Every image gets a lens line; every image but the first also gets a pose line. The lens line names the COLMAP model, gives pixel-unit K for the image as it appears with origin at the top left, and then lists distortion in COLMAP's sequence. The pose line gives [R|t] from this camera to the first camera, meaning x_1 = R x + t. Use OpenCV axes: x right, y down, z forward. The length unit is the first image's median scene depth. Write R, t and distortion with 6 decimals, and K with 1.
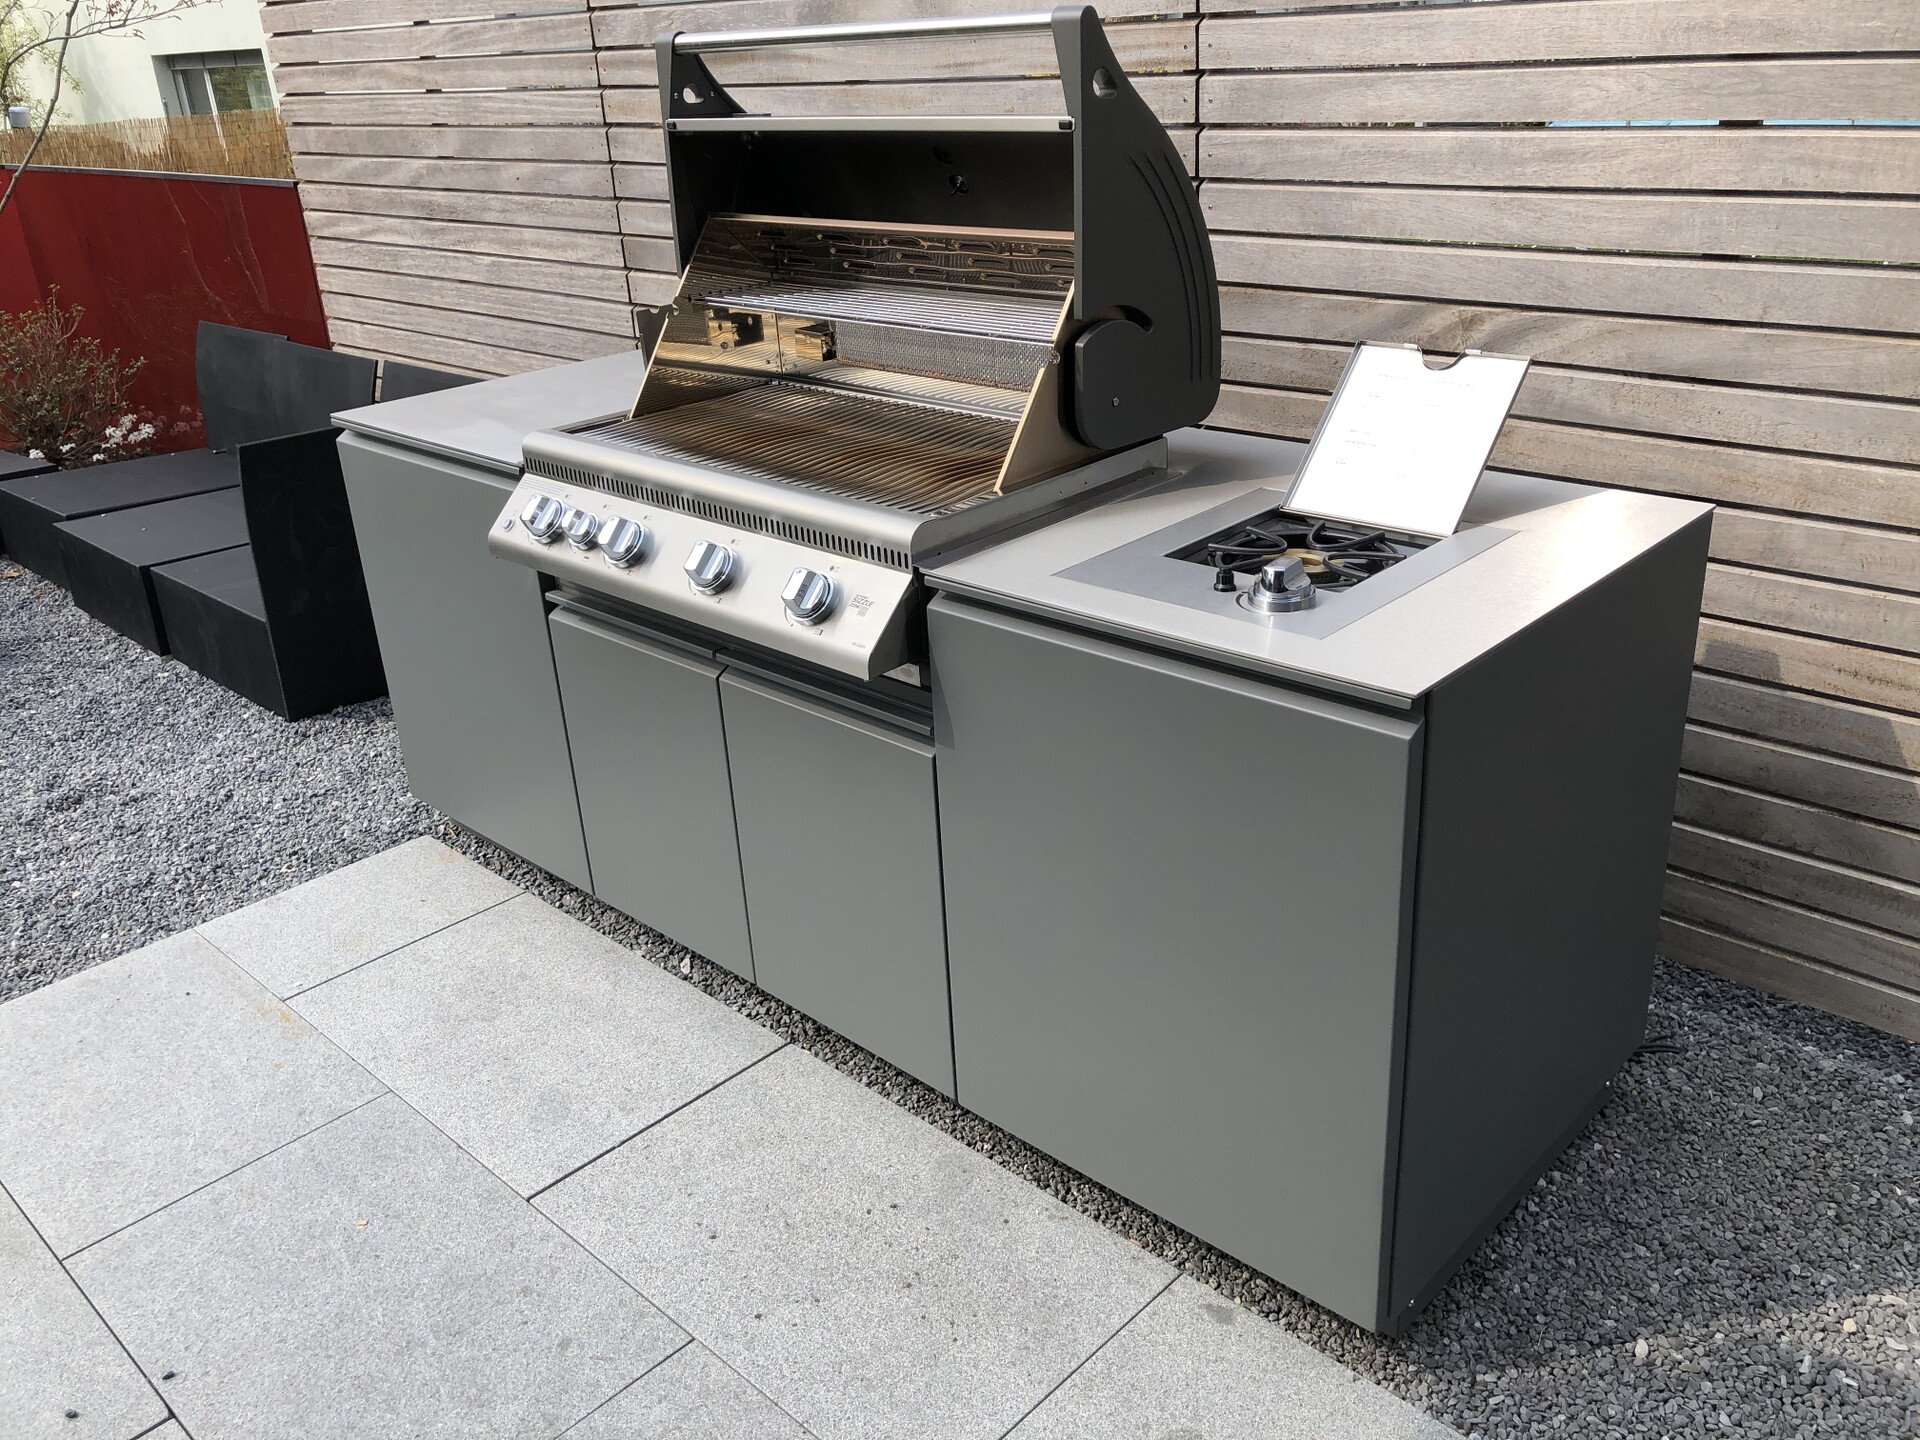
lens RADIAL K [[1578.9, 0, 960.0], [0, 1578.9, 720.0], [0, 0, 1]] dist [0.004187, -0.005078]
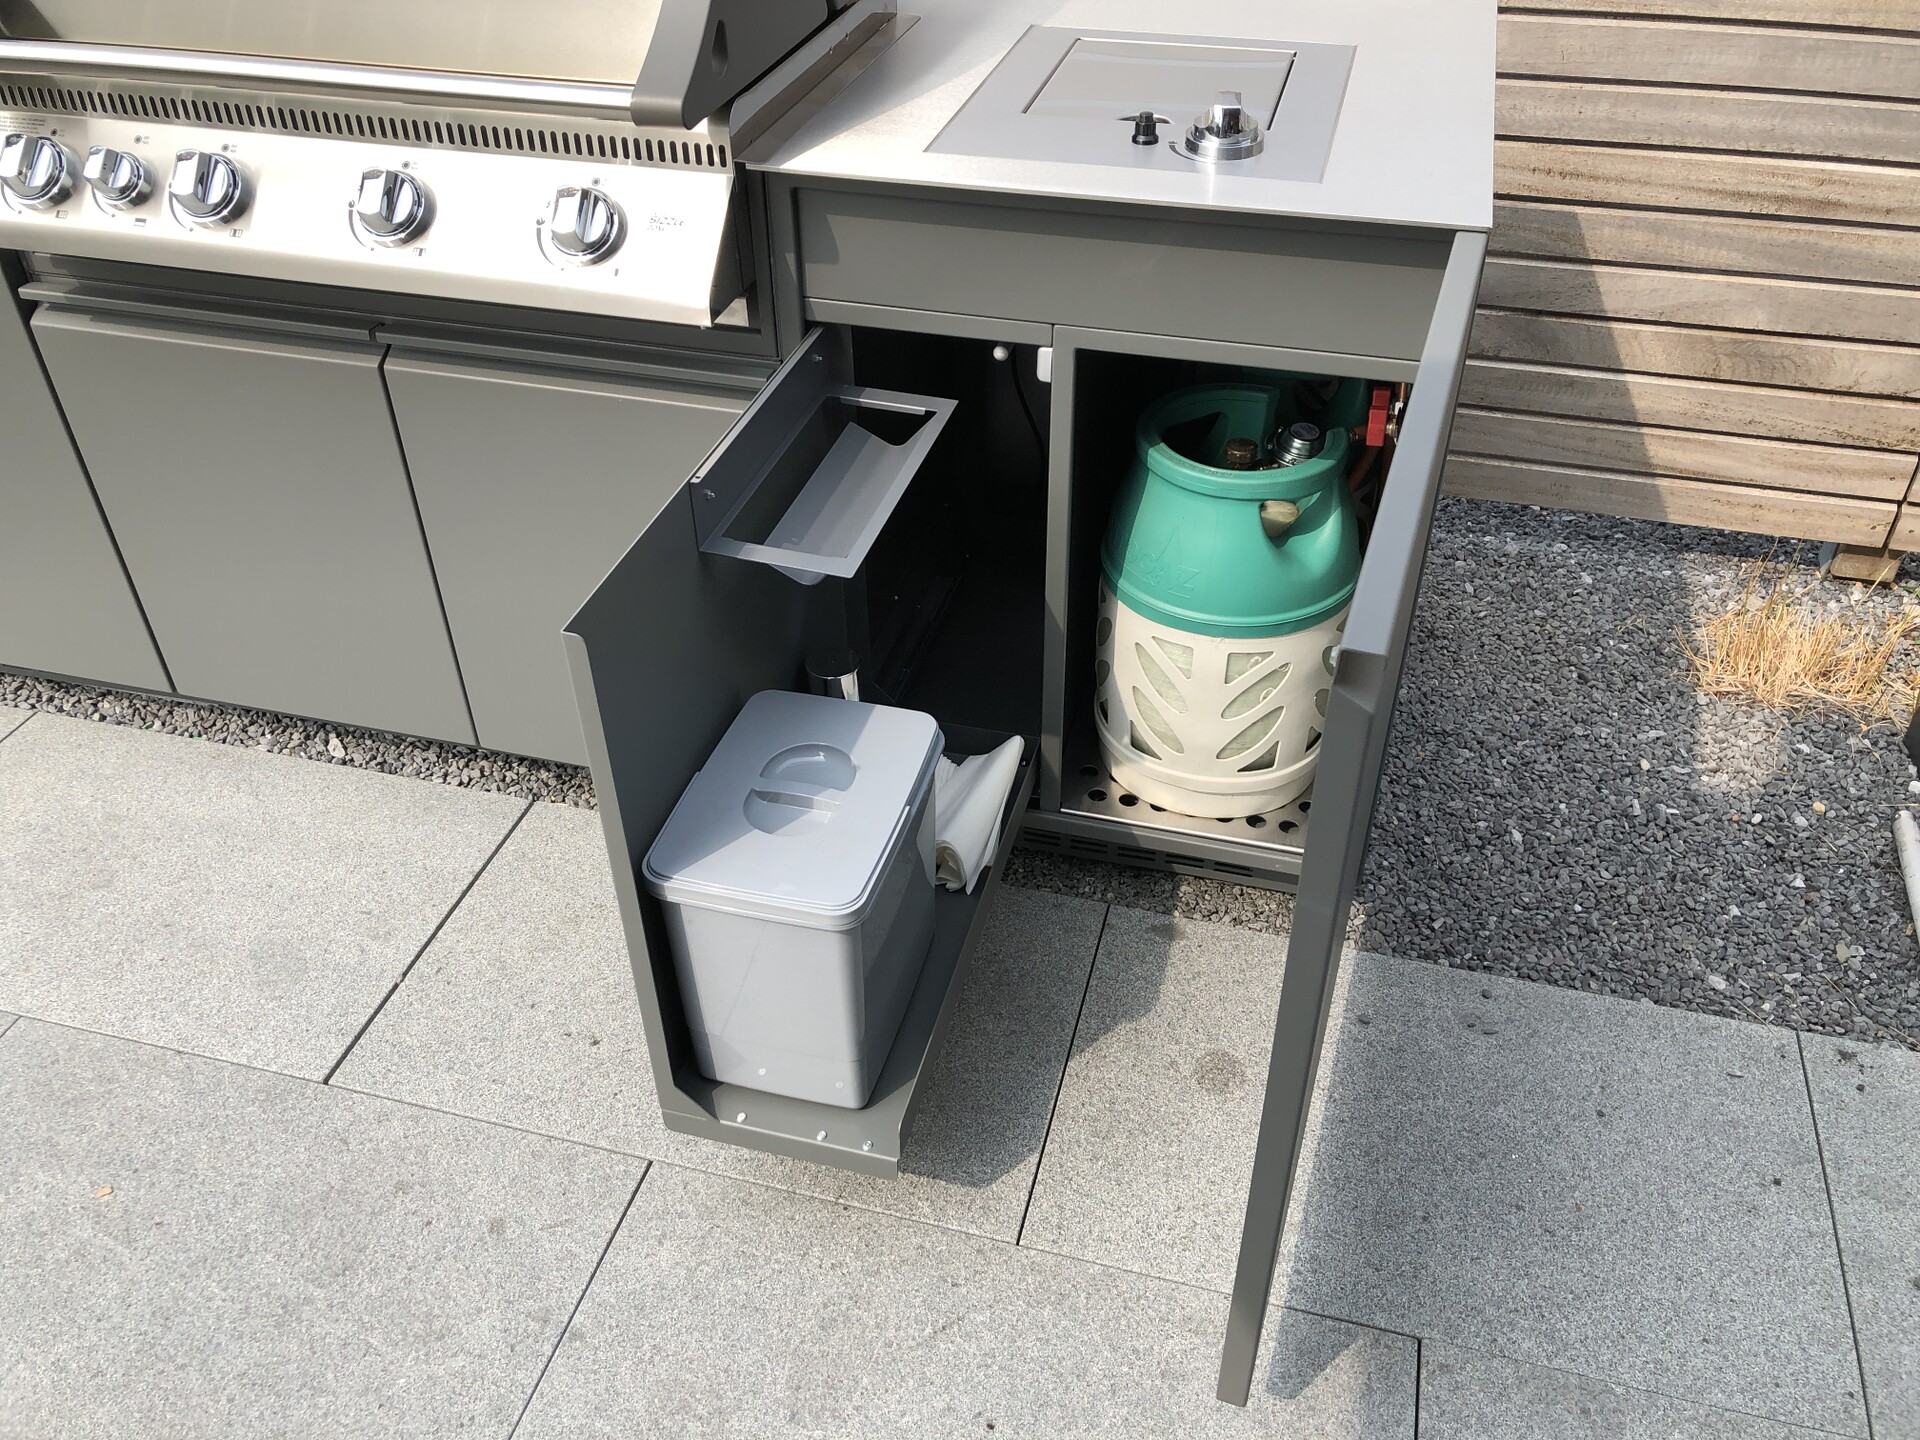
lens RADIAL K [[1565.3, 0, 960.0], [0, 1565.3, 720.0], [0, 0, 1]] dist [-0.055625, 0.118402]
pose [[0.872984, -0.264233, 0.409975, -0.241677], [0.159282, 0.948906, 0.272409, -0.023217], [-0.461007, -0.172507, 0.870467, 0.196938]]
